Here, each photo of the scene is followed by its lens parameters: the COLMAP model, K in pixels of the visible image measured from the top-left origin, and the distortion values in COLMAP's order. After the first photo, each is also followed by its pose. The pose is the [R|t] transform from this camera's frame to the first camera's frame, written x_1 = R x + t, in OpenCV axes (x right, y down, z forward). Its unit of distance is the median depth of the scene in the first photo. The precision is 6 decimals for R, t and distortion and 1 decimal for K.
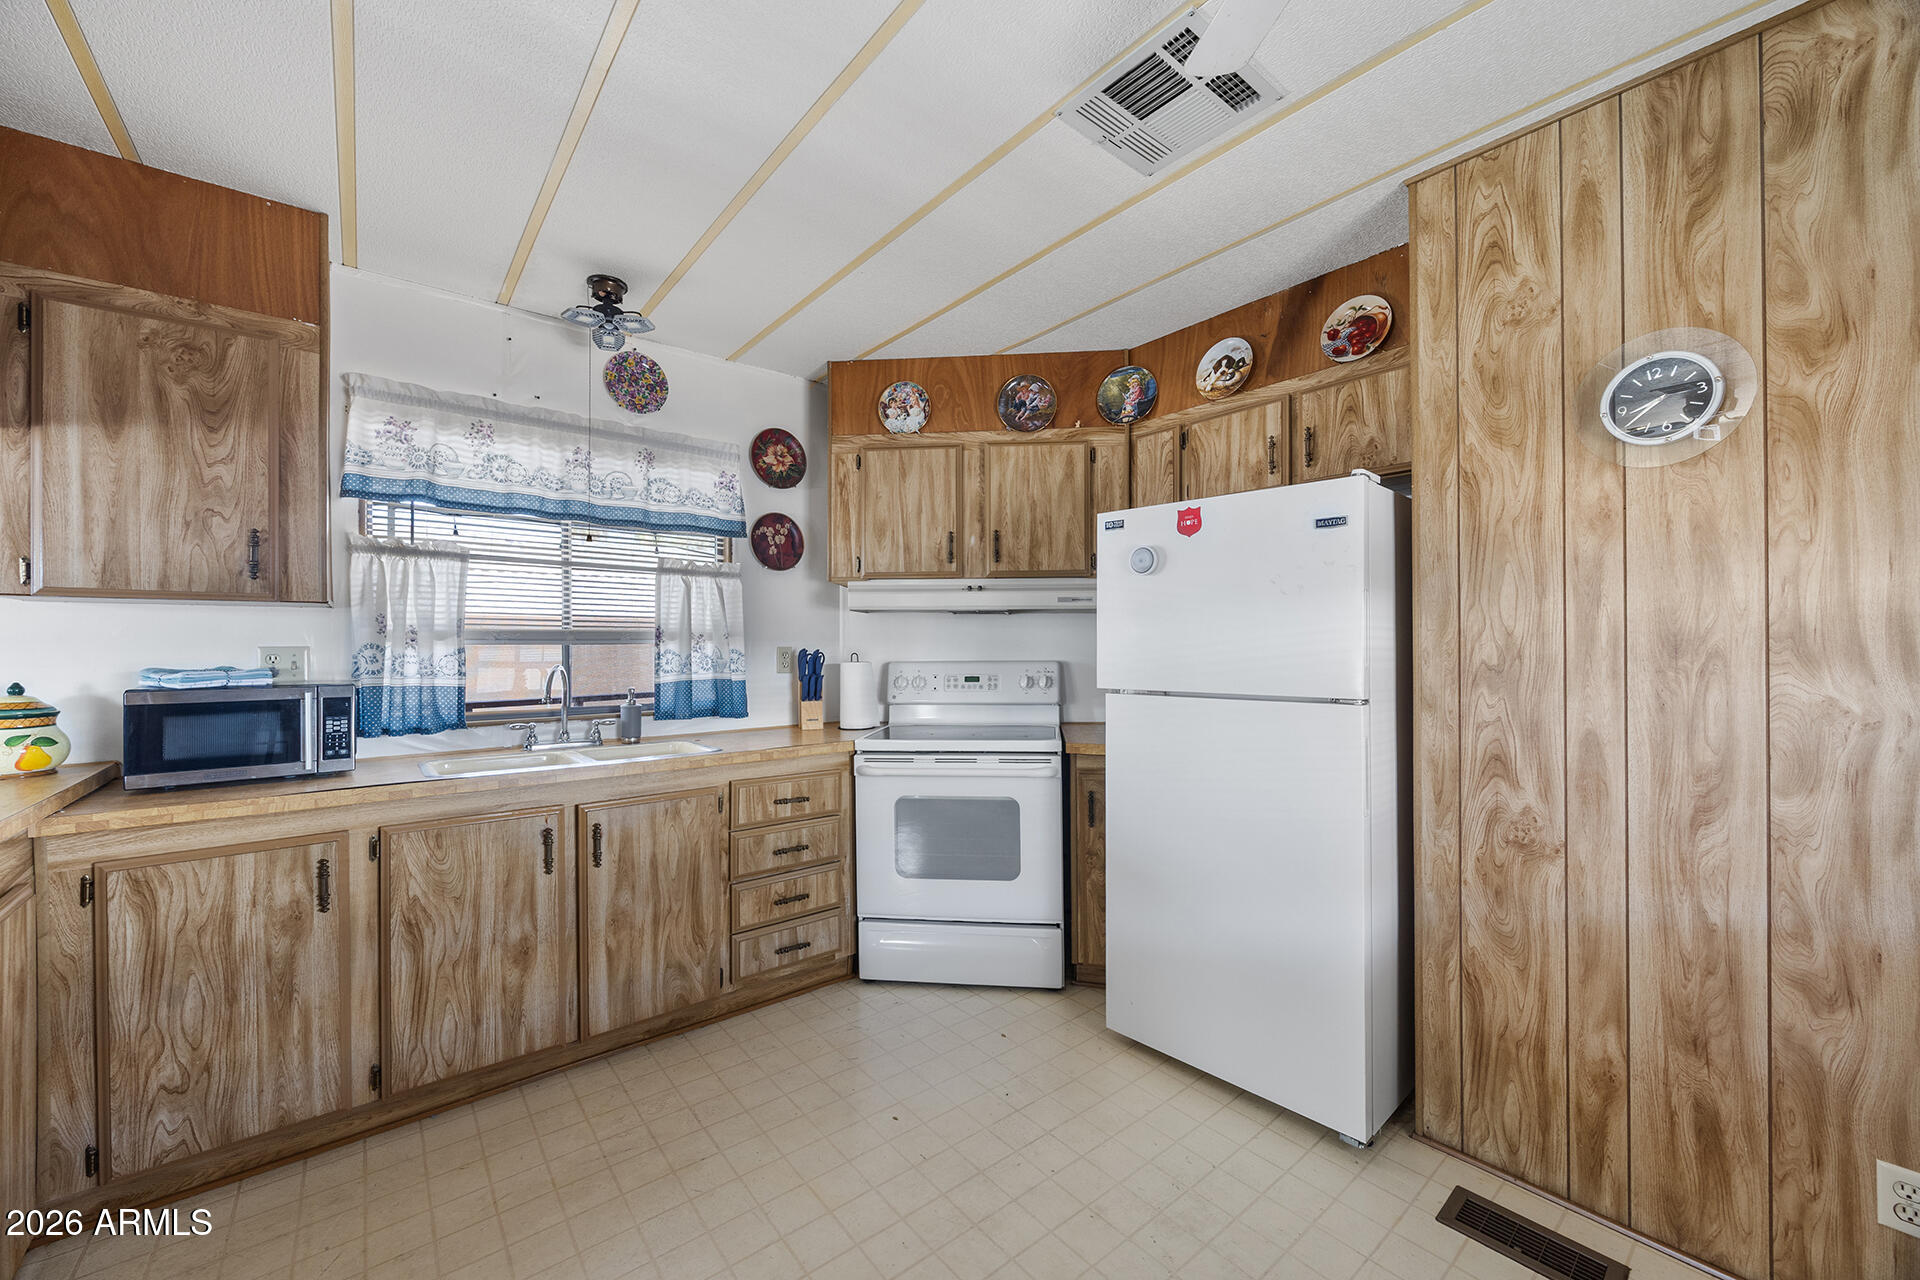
lens RADIAL K [[731.9, 0, 959.5], [0, 731.9, 641.9], [0, 0, 1]] dist [-0.006230, 0.000190]
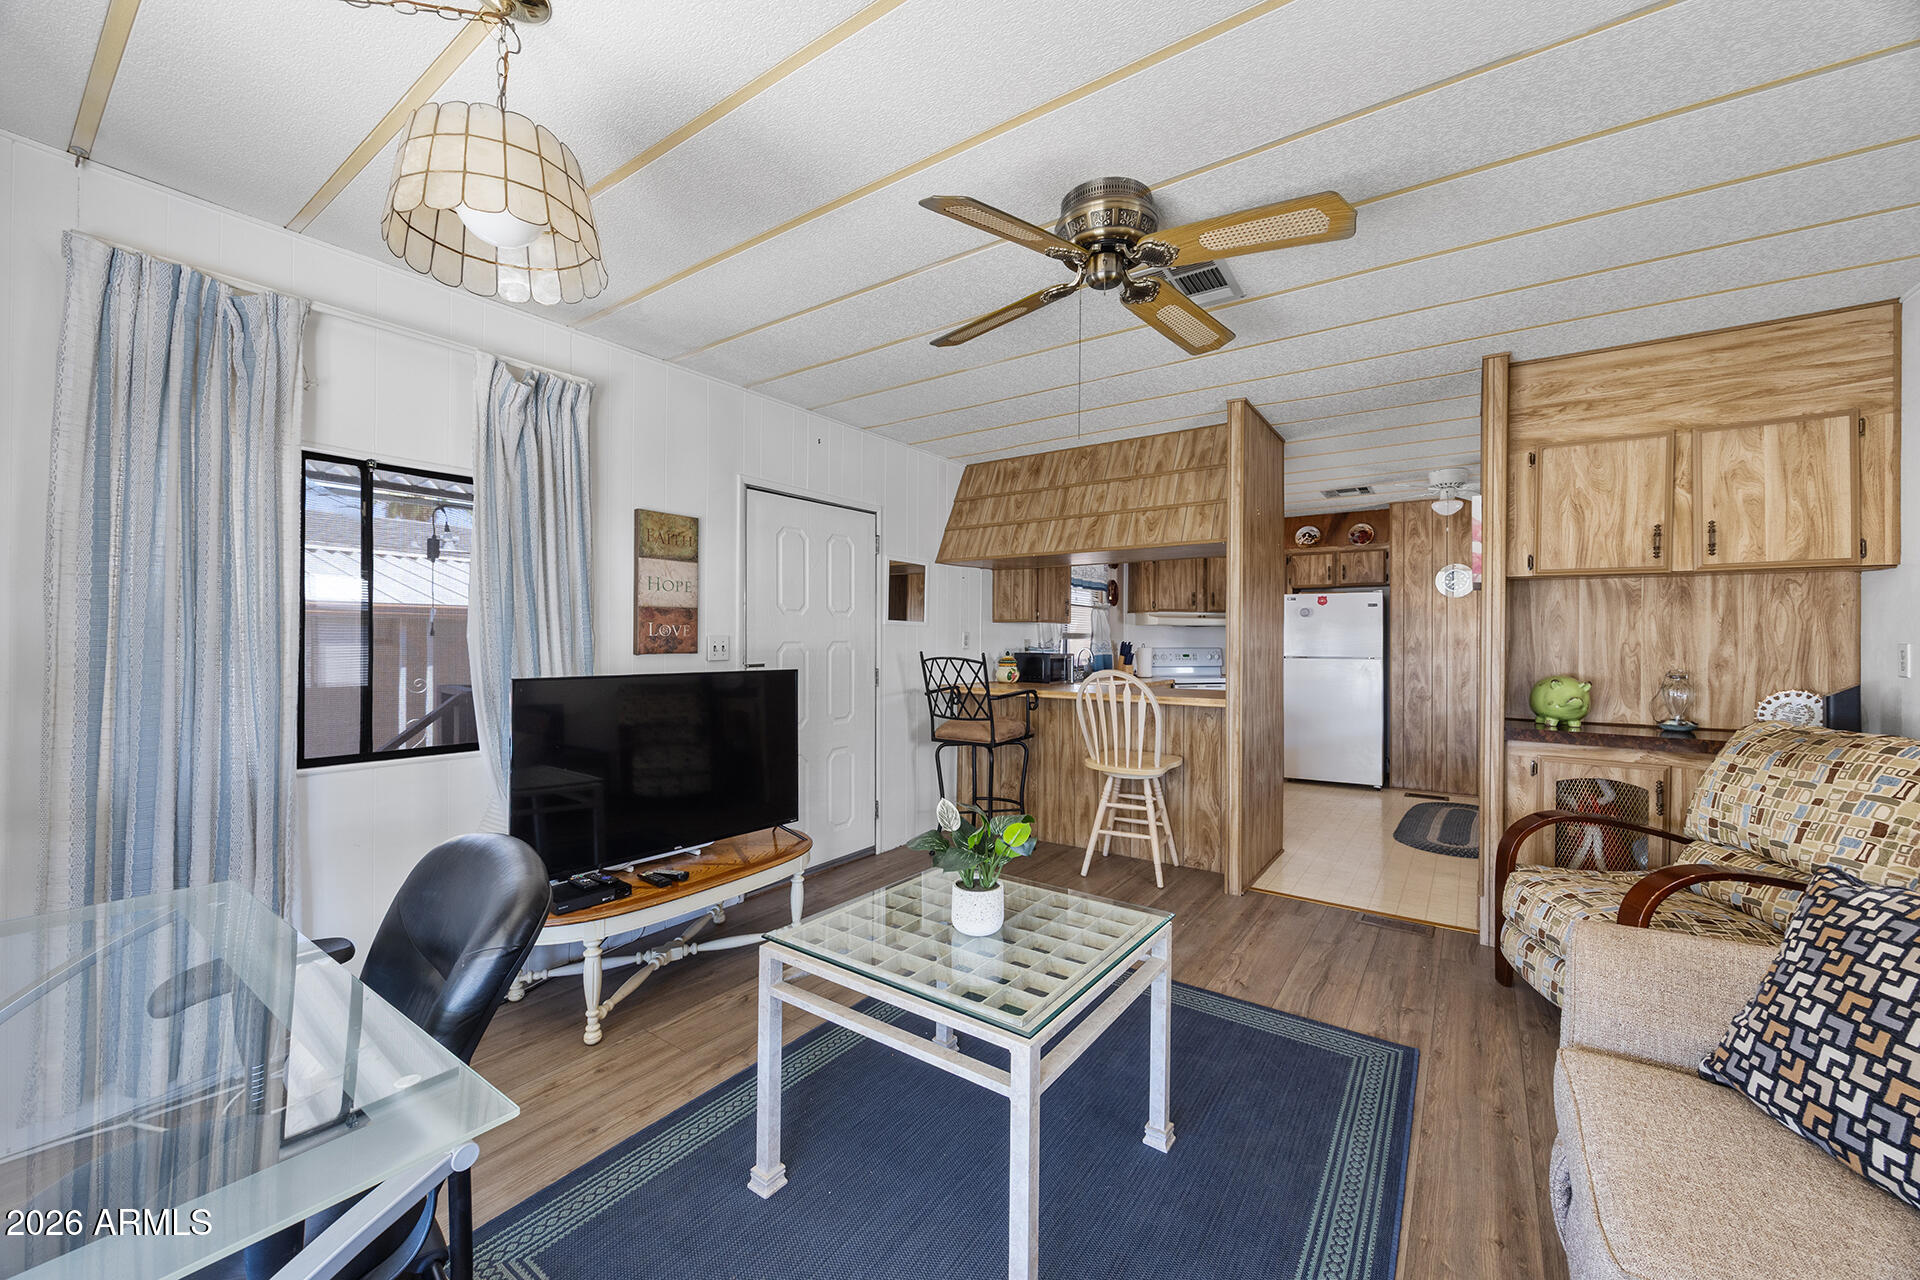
lens RADIAL K [[731.9, 0, 961.2], [0, 731.9, 636.4], [0, 0, 1]] dist [-0.006230, 0.000190]
pose [[0.964472, 0.010110, 0.263992, -2.296340], [-0.009702, 0.999949, -0.002850, 0.008649], [-0.264008, 0.000187, 0.964521, -1.820661]]
